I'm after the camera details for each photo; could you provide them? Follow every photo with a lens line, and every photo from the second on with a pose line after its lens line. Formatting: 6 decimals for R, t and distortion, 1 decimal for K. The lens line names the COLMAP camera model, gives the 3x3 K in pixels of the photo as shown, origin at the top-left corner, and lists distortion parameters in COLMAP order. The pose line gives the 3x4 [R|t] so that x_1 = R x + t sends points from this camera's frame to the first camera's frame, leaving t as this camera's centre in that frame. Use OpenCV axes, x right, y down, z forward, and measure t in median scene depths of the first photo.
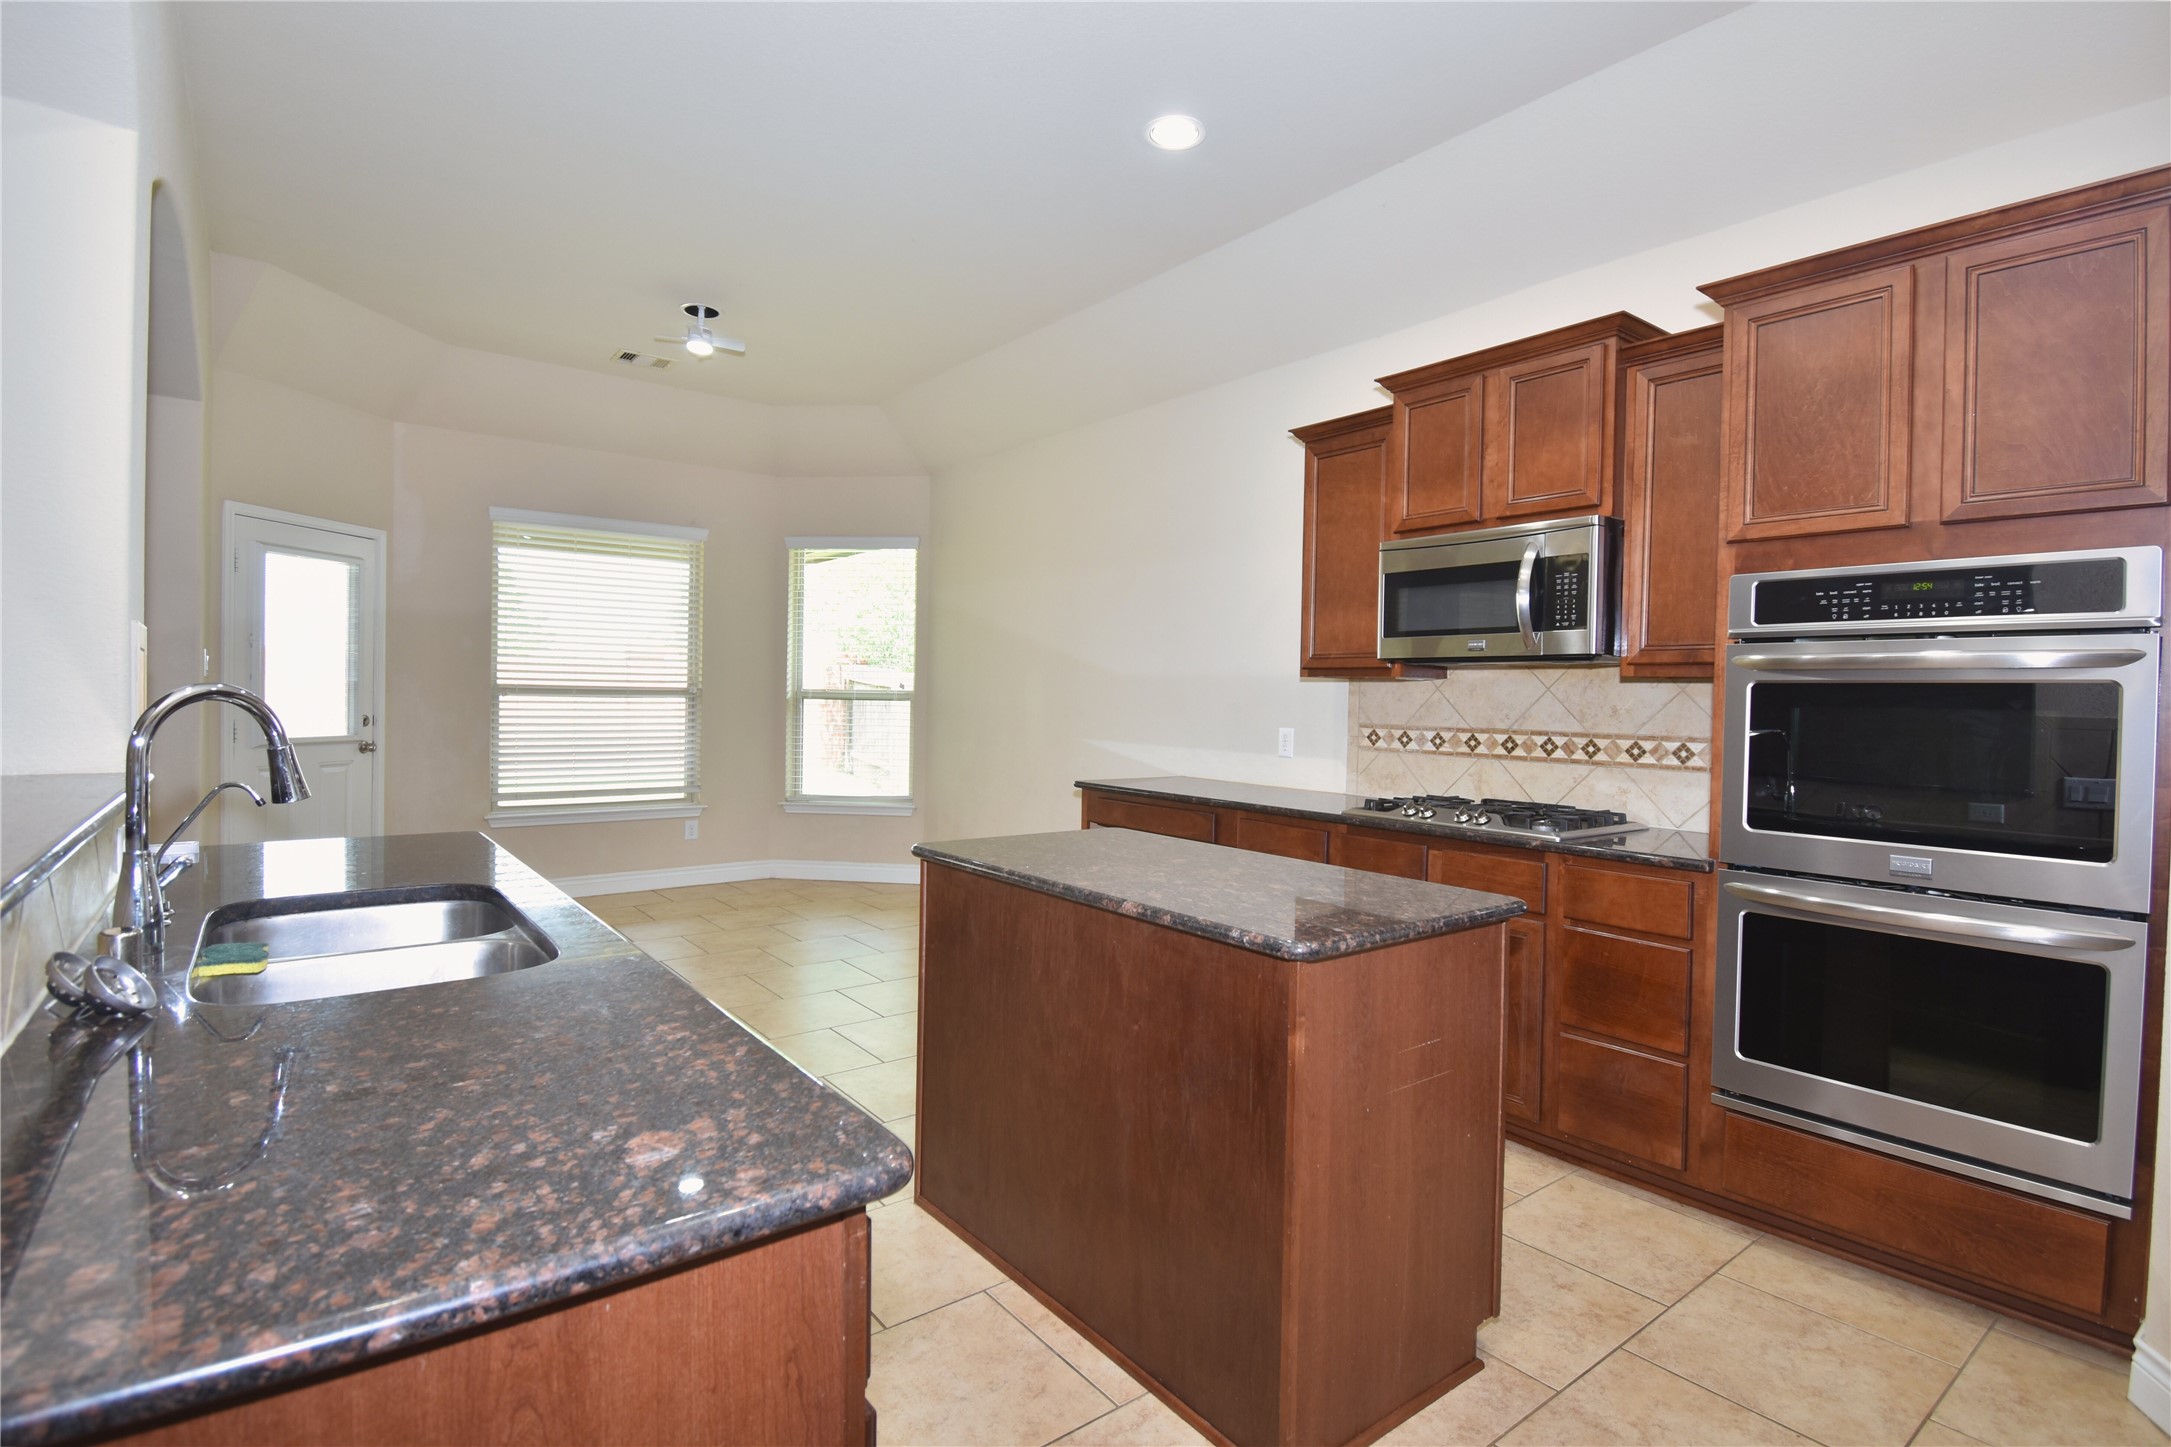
lens RADIAL K [[1040.6, 0, 1057.6], [0, 1040.6, 694.6], [0, 0, 1]] dist [0.162573, 0.000125]
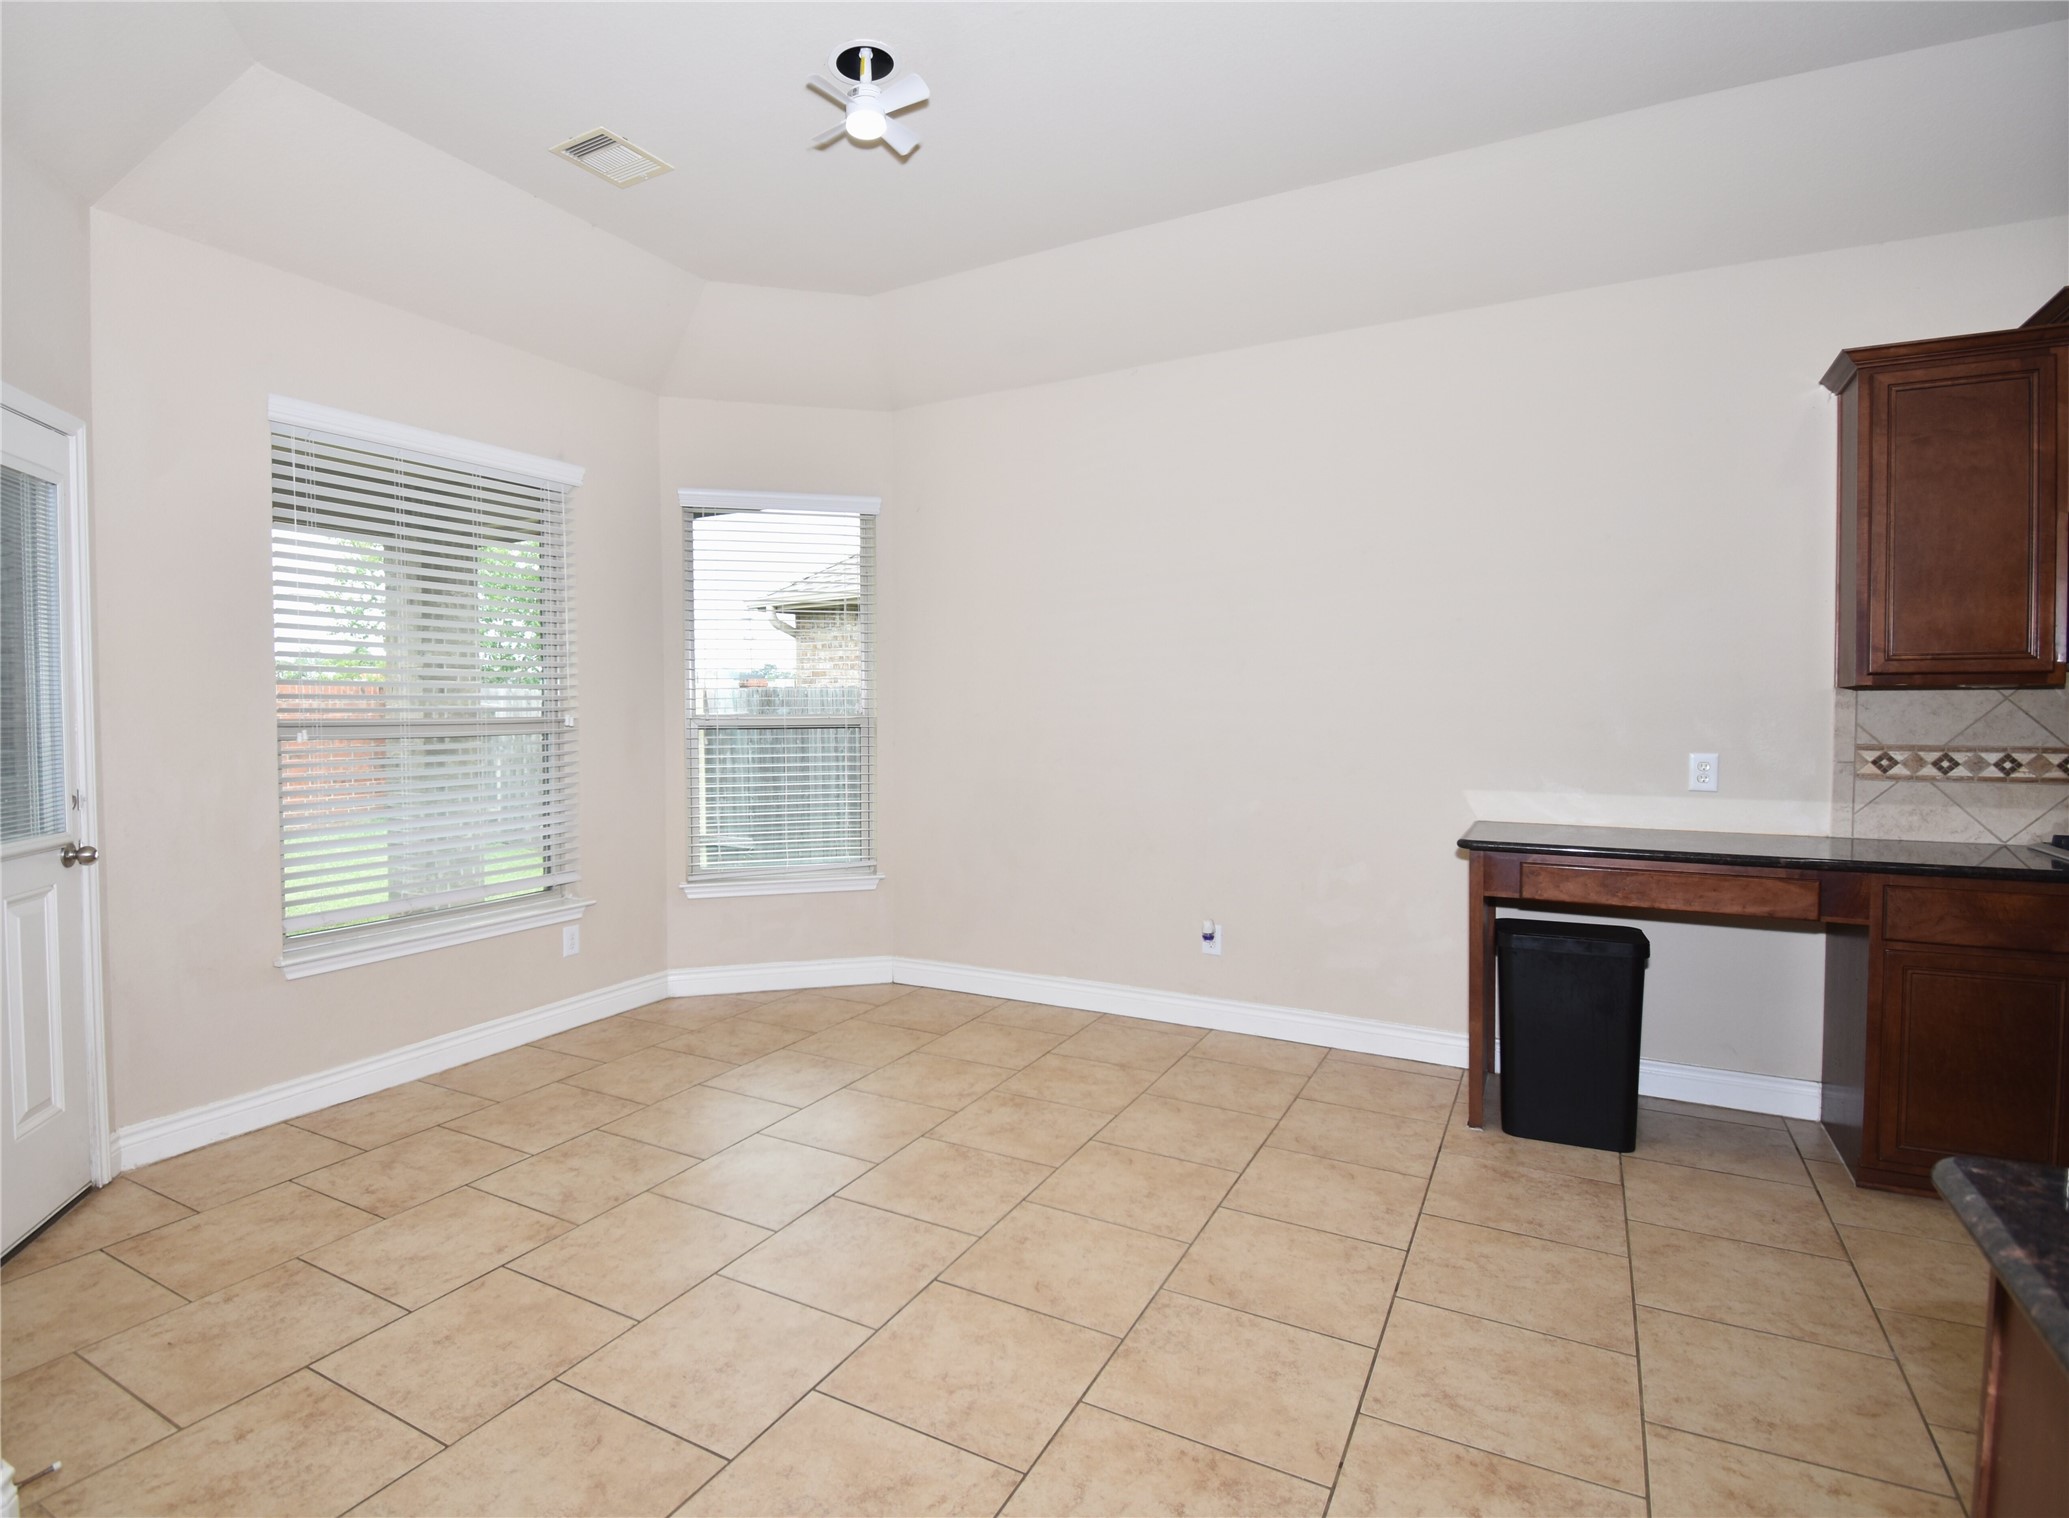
lens RADIAL K [[1073.6, 0, 955.8], [0, 1073.6, 757.0], [0, 0, 1]] dist [-0.014303, -0.001082]
pose [[0.919765, -0.037262, 0.390698, -0.633421], [0.018450, 0.998487, 0.051793, -0.016291], [-0.392036, -0.040429, 0.919061, 0.557760]]
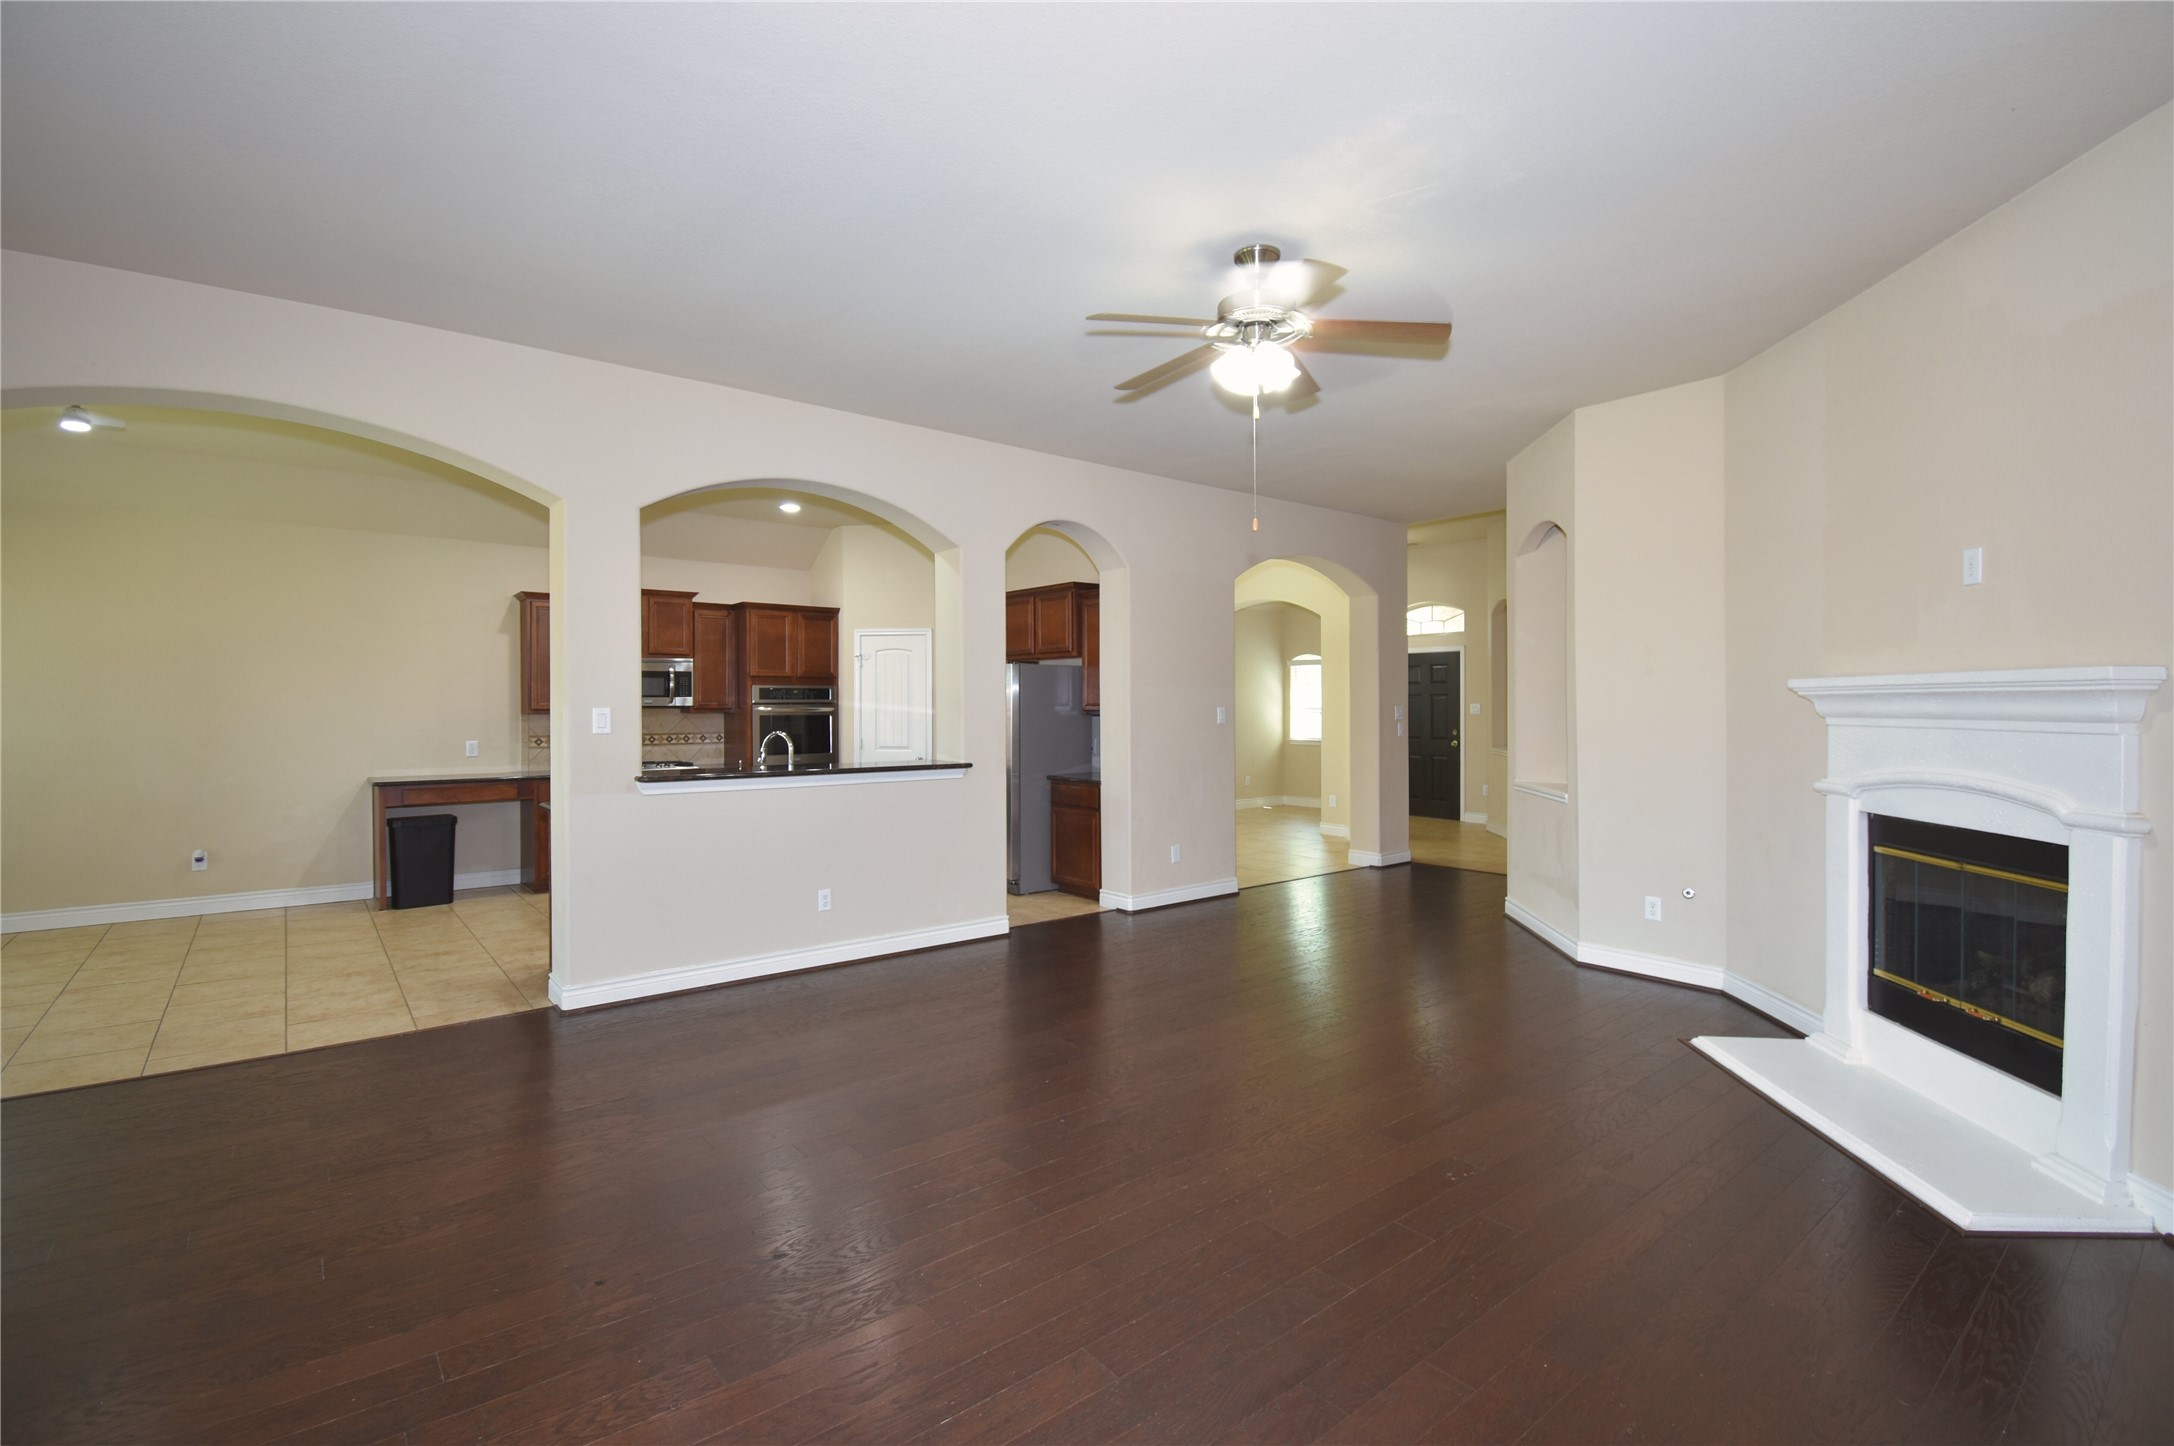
lens RADIAL K [[1022.0, 0, 1084.2], [0, 1022.0, 695.7], [0, 0, 1]] dist [-0.003502, -0.000488]
pose [[-0.028342, -0.006428, 0.999578, -1.690231], [0.006225, 0.999959, 0.006607, -0.055365], [-0.999579, 0.006409, -0.028301, 0.014768]]
